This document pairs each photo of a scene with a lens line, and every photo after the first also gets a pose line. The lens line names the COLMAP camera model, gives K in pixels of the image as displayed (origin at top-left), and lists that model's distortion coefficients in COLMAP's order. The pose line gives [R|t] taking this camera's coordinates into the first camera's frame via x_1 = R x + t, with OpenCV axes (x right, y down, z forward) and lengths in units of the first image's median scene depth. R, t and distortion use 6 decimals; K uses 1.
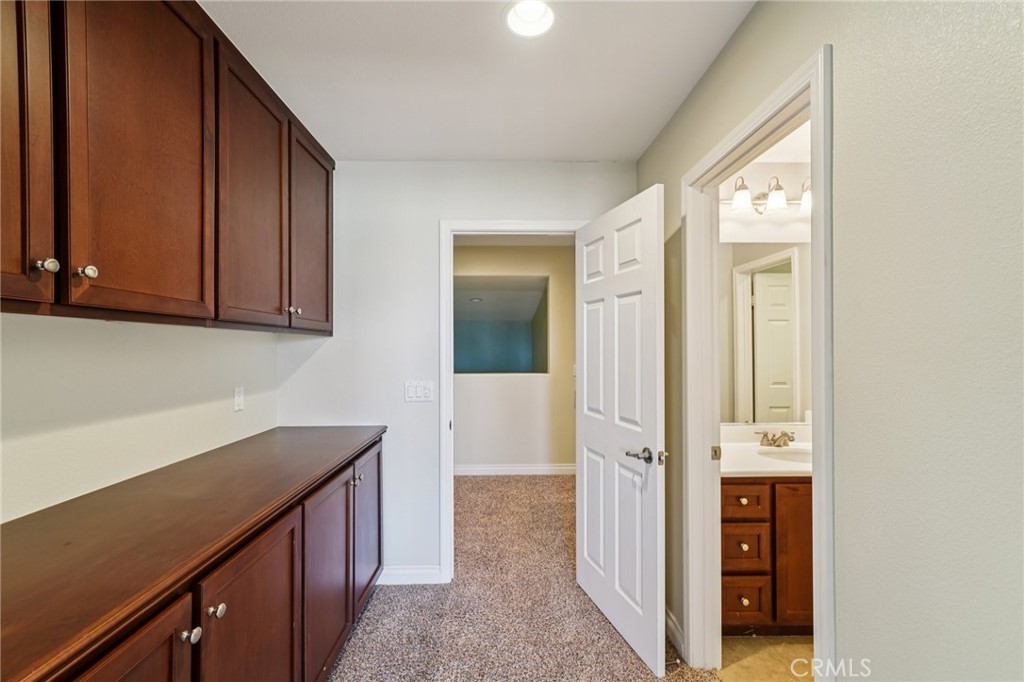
lens RADIAL K [[430.8, 0, 508.6], [0, 430.8, 345.1], [0, 0, 1]] dist [0.001490, 0.000093]
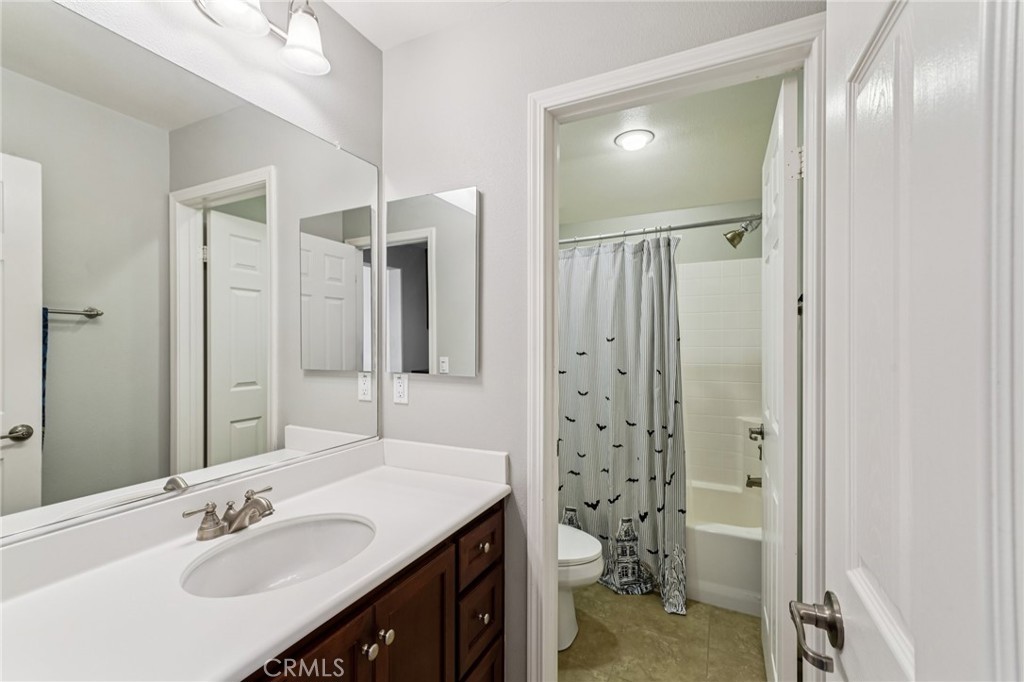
lens RADIAL K [[430.8, 0, 509.9], [0, 430.8, 340.8], [0, 0, 1]] dist [0.001490, 0.000093]
pose [[0.449846, 0.007062, 0.893078, 0.233687], [-0.009897, 0.999947, -0.002922, 0.021582], [-0.893051, -0.007524, 0.449892, 0.365012]]
